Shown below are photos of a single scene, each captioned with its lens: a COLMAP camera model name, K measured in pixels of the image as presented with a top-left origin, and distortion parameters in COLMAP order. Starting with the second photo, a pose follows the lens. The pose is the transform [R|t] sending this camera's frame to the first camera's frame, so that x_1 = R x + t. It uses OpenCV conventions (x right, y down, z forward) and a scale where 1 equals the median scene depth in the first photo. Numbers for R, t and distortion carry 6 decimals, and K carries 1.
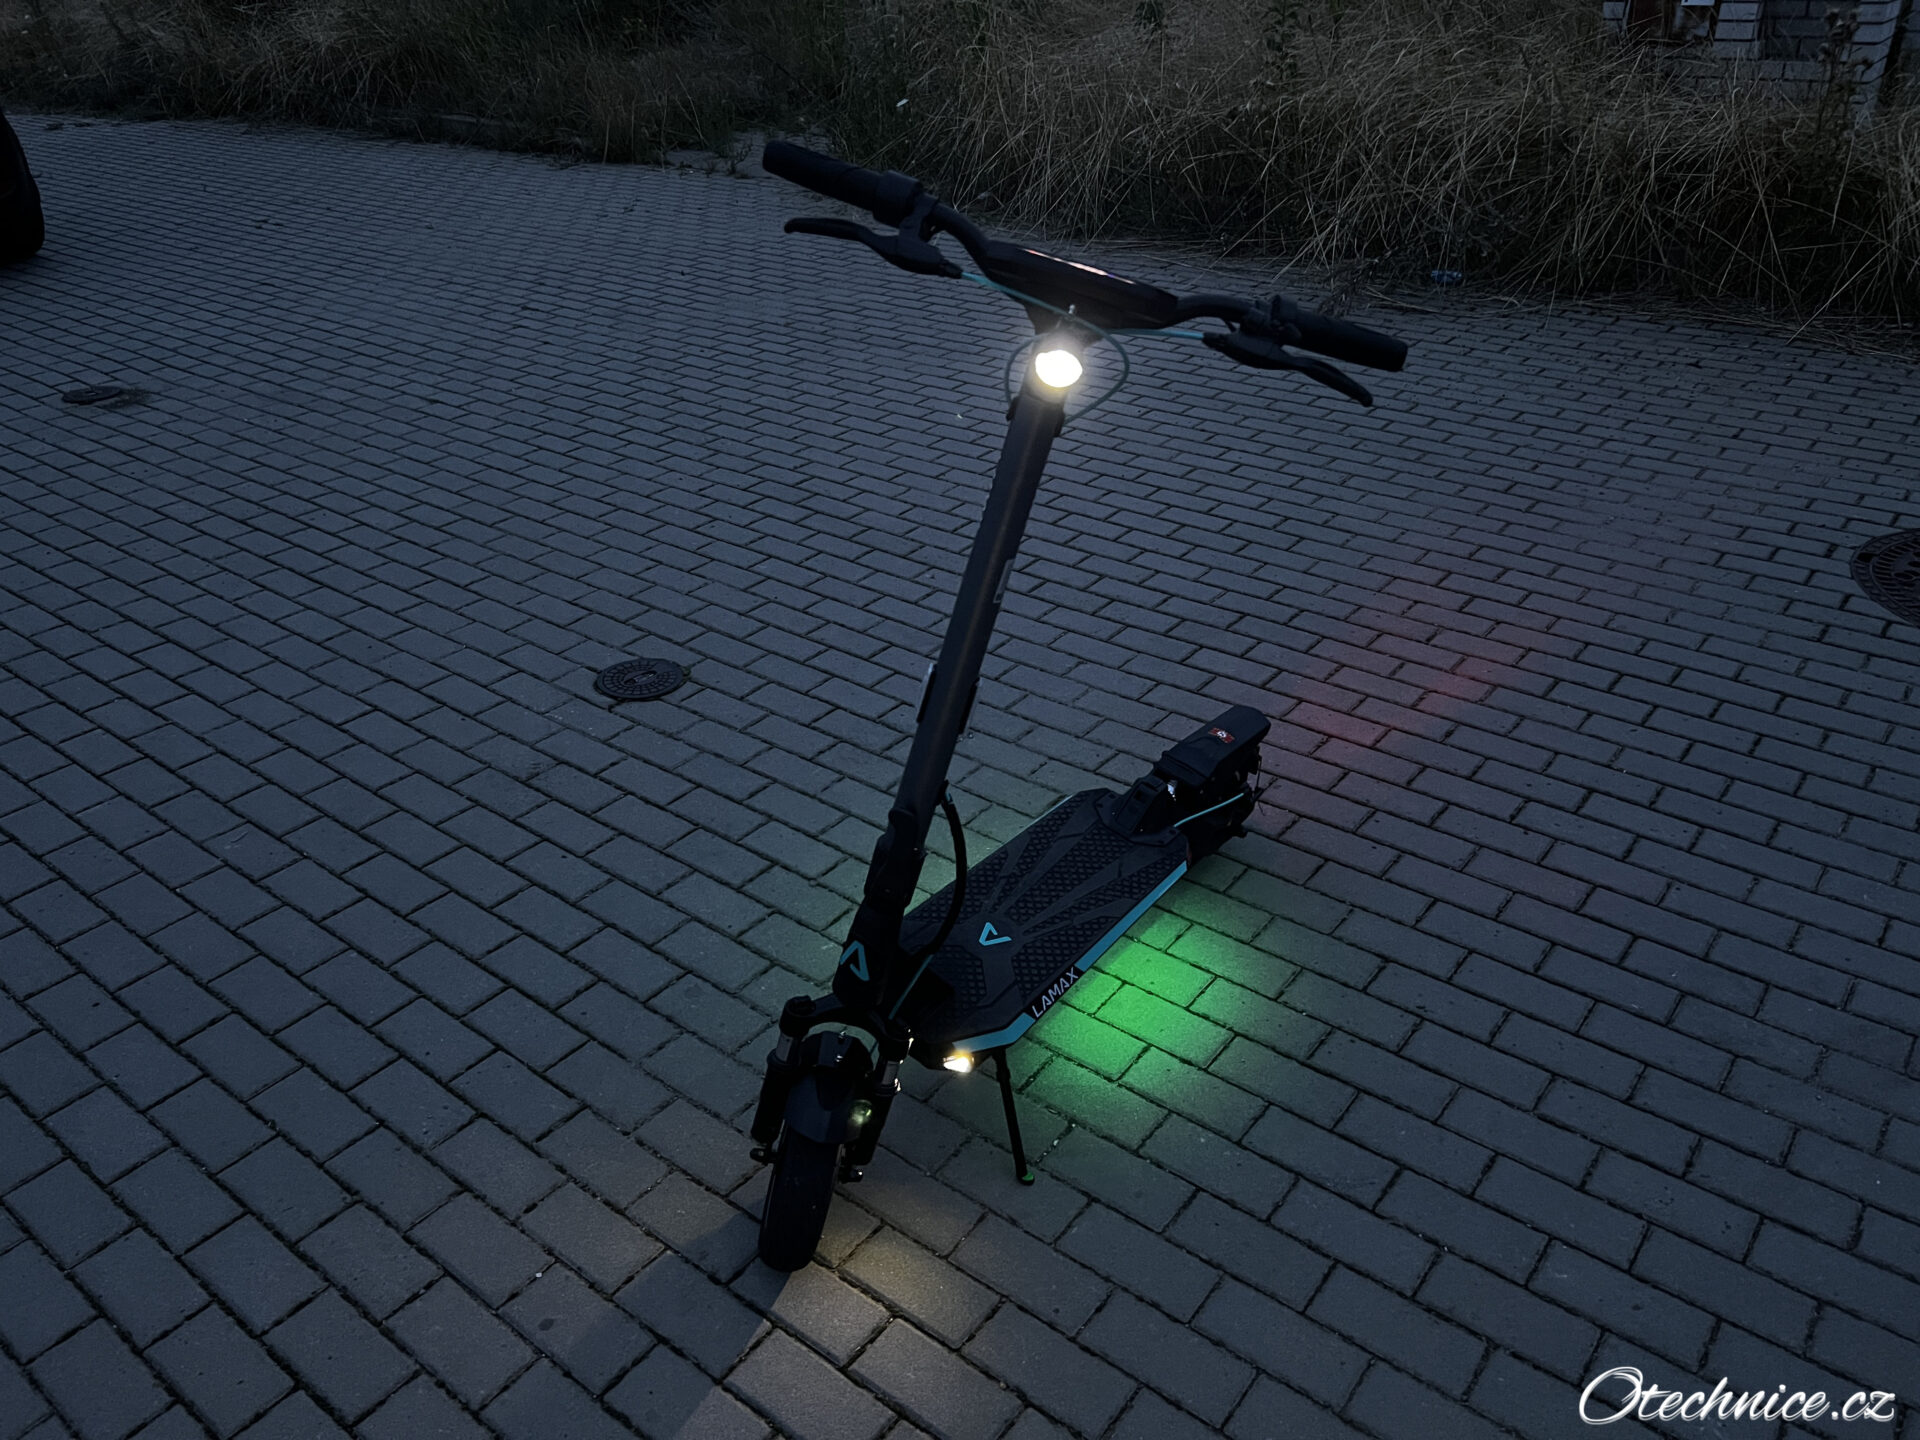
lens RADIAL K [[1460.6, 0, 964.4], [0, 1460.6, 712.3], [0, 0, 1]] dist [0.018856, -0.044210]
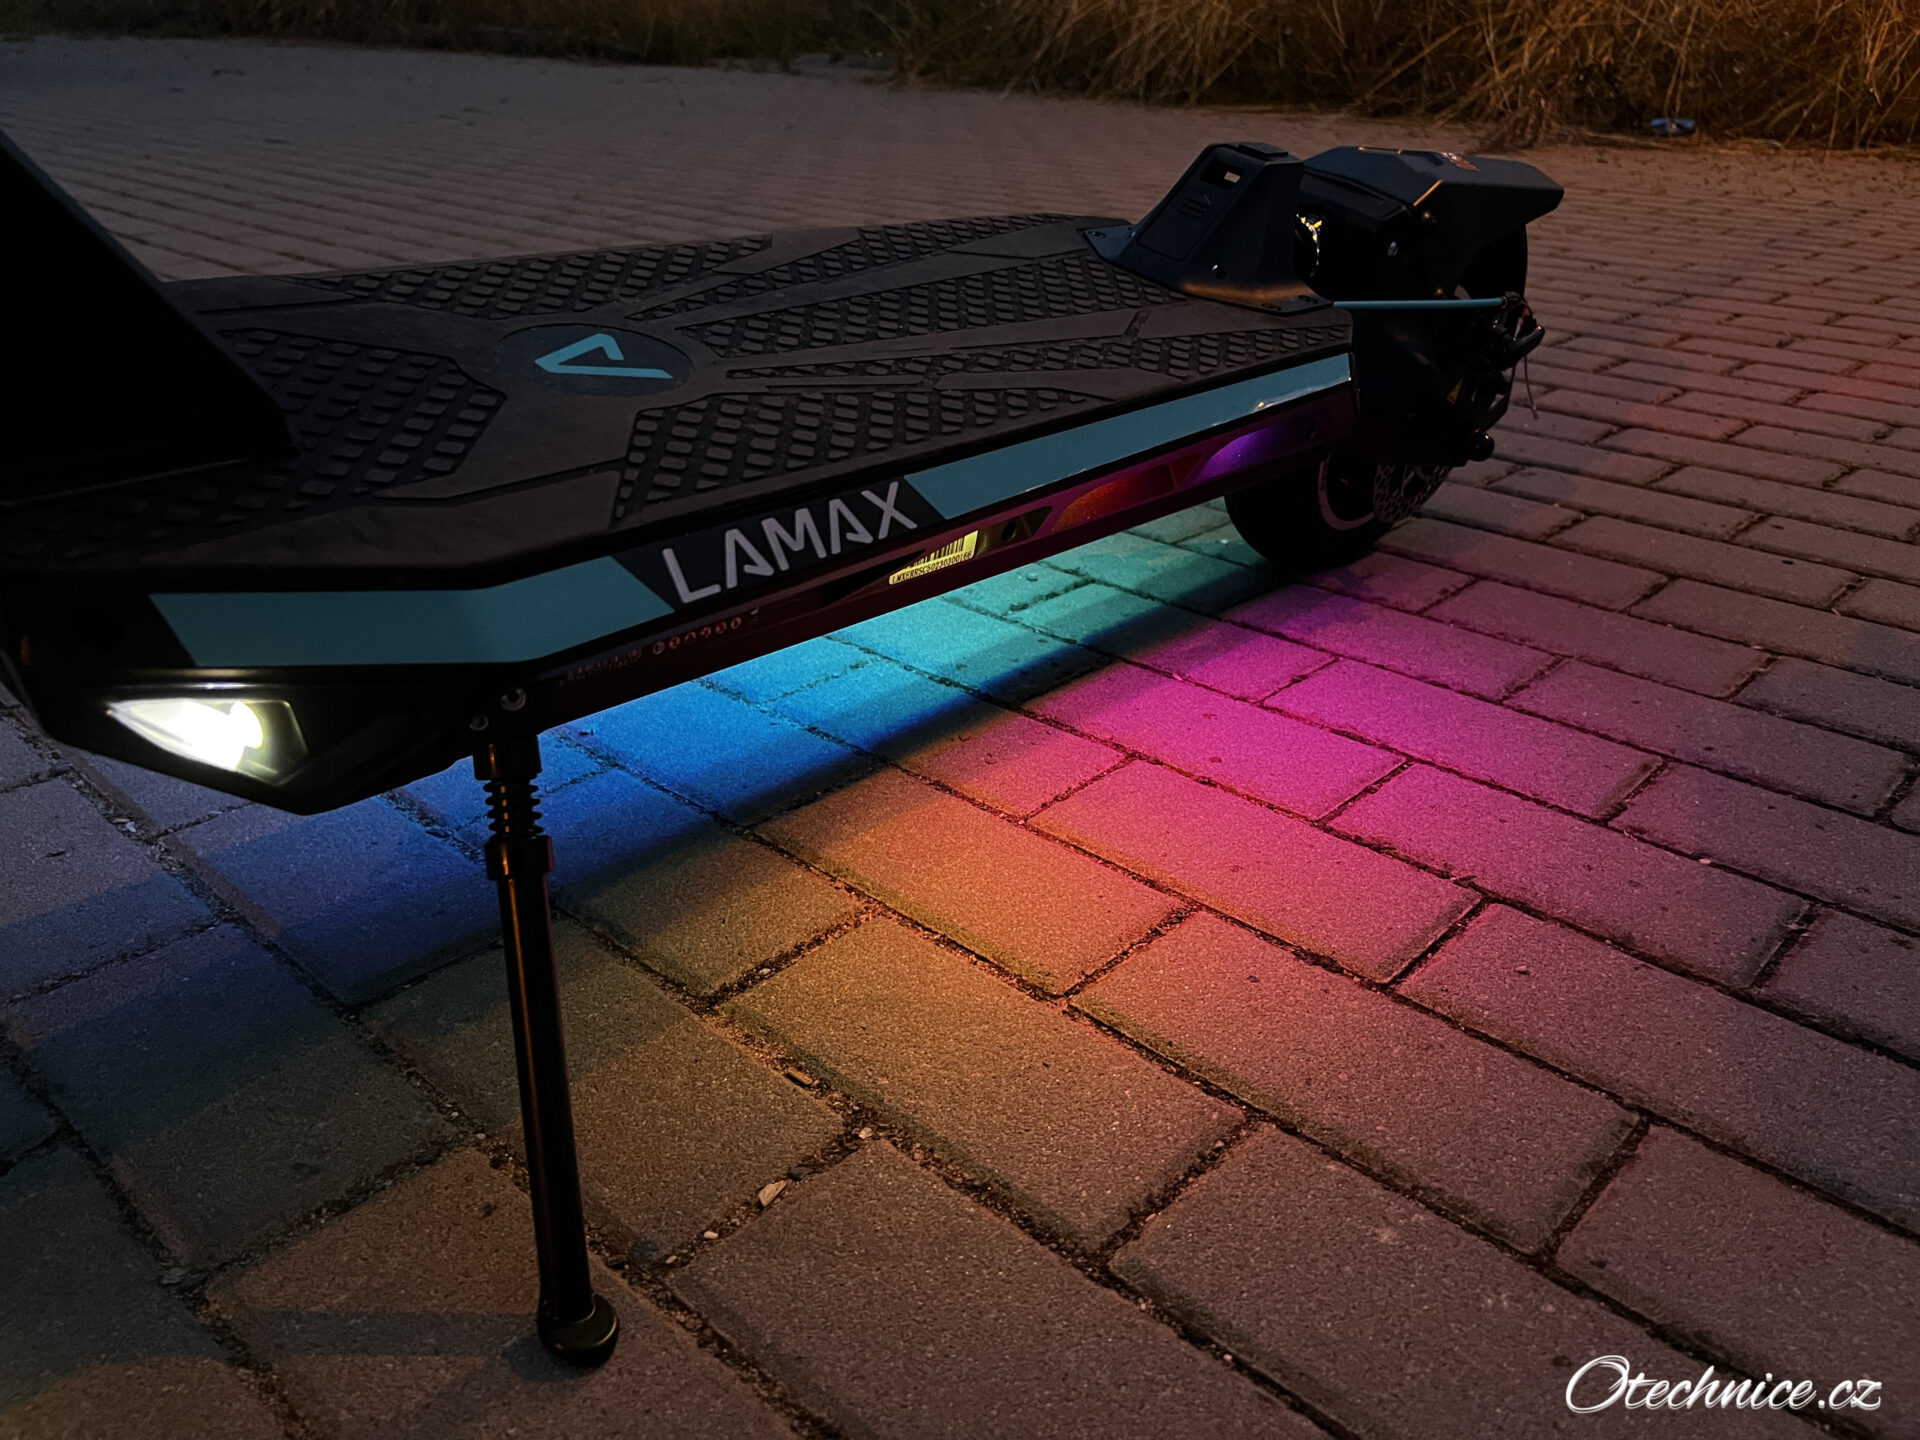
lens RADIAL K [[1460.6, 0, 974.5], [0, 1460.6, 739.4], [0, 0, 1]] dist [0.018856, -0.044210]
pose [[0.996143, 0.071691, -0.050584, 0.095218], [-0.074449, 0.995711, -0.054929, 0.213697], [0.046429, 0.058483, 0.997208, 0.700704]]
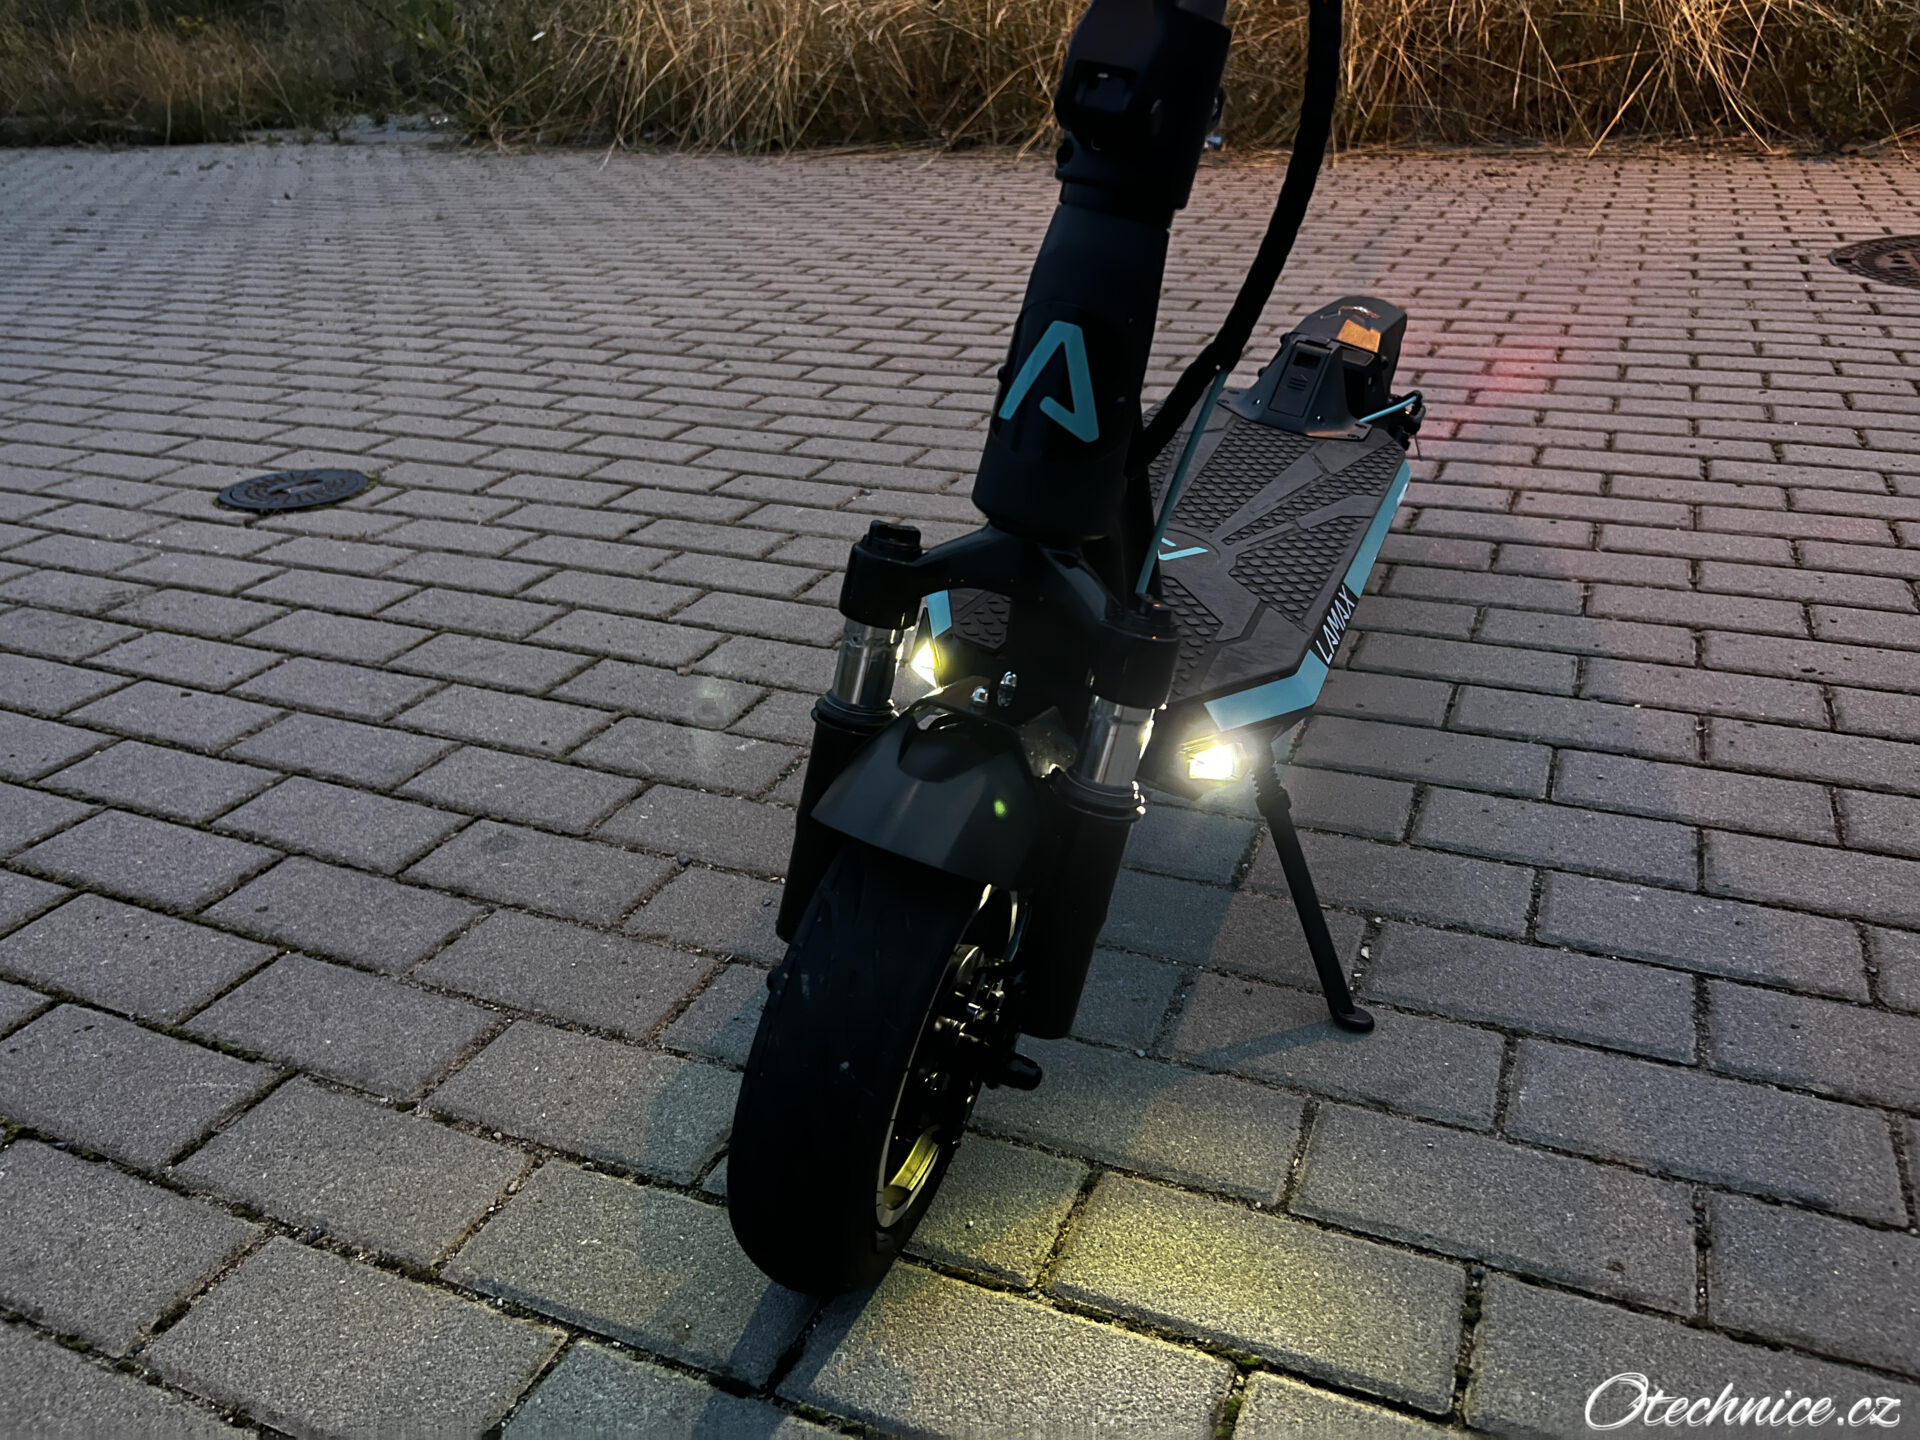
lens RADIAL K [[1460.6, 0, 966.8], [0, 1460.6, 724.8], [0, 0, 1]] dist [0.018856, -0.044210]
pose [[0.966500, -0.123556, 0.224970, -0.148089], [0.138662, 0.988944, -0.052569, 0.211834], [-0.215988, 0.082003, 0.972946, 0.520303]]
